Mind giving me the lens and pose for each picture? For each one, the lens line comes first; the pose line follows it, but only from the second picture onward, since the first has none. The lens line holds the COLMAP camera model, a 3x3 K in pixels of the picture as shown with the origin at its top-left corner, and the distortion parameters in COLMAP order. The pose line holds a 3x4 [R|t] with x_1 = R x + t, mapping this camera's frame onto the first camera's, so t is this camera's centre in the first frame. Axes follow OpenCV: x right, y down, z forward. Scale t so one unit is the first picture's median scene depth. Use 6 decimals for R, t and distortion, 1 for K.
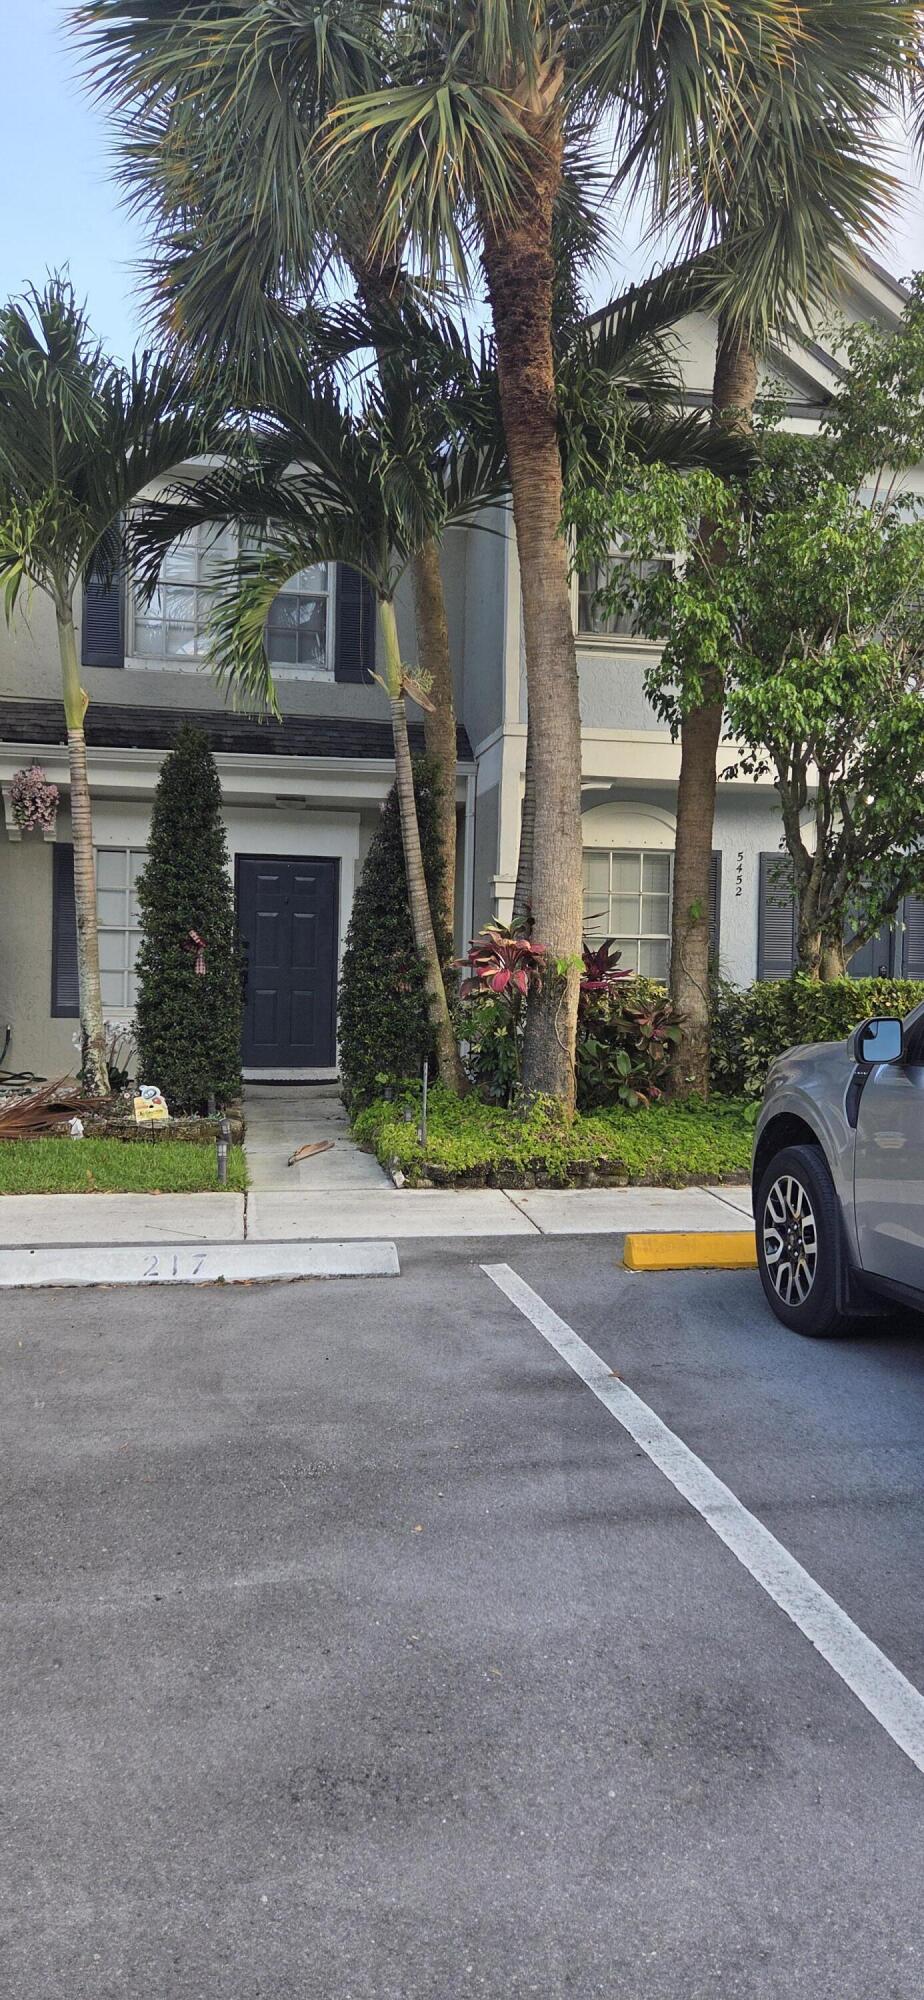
lens RADIAL K [[1349.3, 0, 471.1], [0, 1349.3, 992.0], [0, 0, 1]] dist [0.069211, -0.049567]
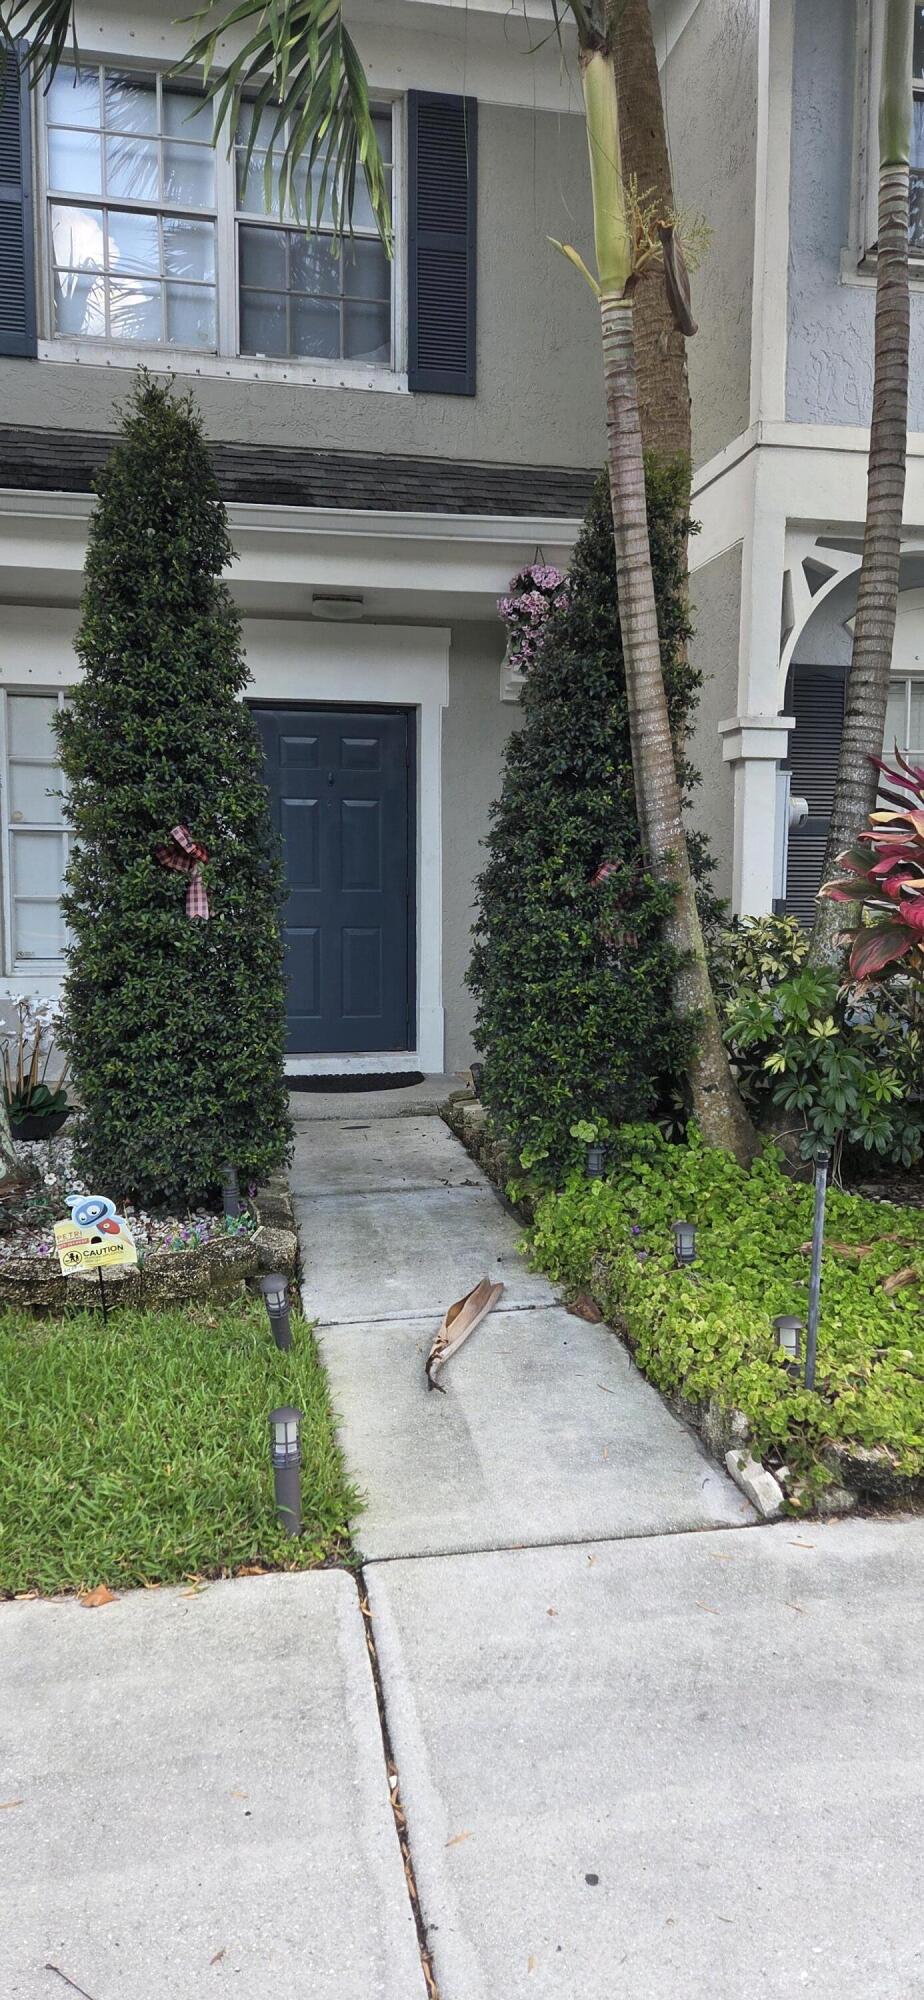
lens RADIAL K [[1349.3, 0, 481.3], [0, 1349.3, 995.8], [0, 0, 1]] dist [0.069211, -0.049567]
pose [[0.999701, -0.015796, 0.018687, -0.110643], [0.014363, 0.997122, 0.074440, -0.020020], [-0.019809, -0.074149, 0.997050, 0.524738]]
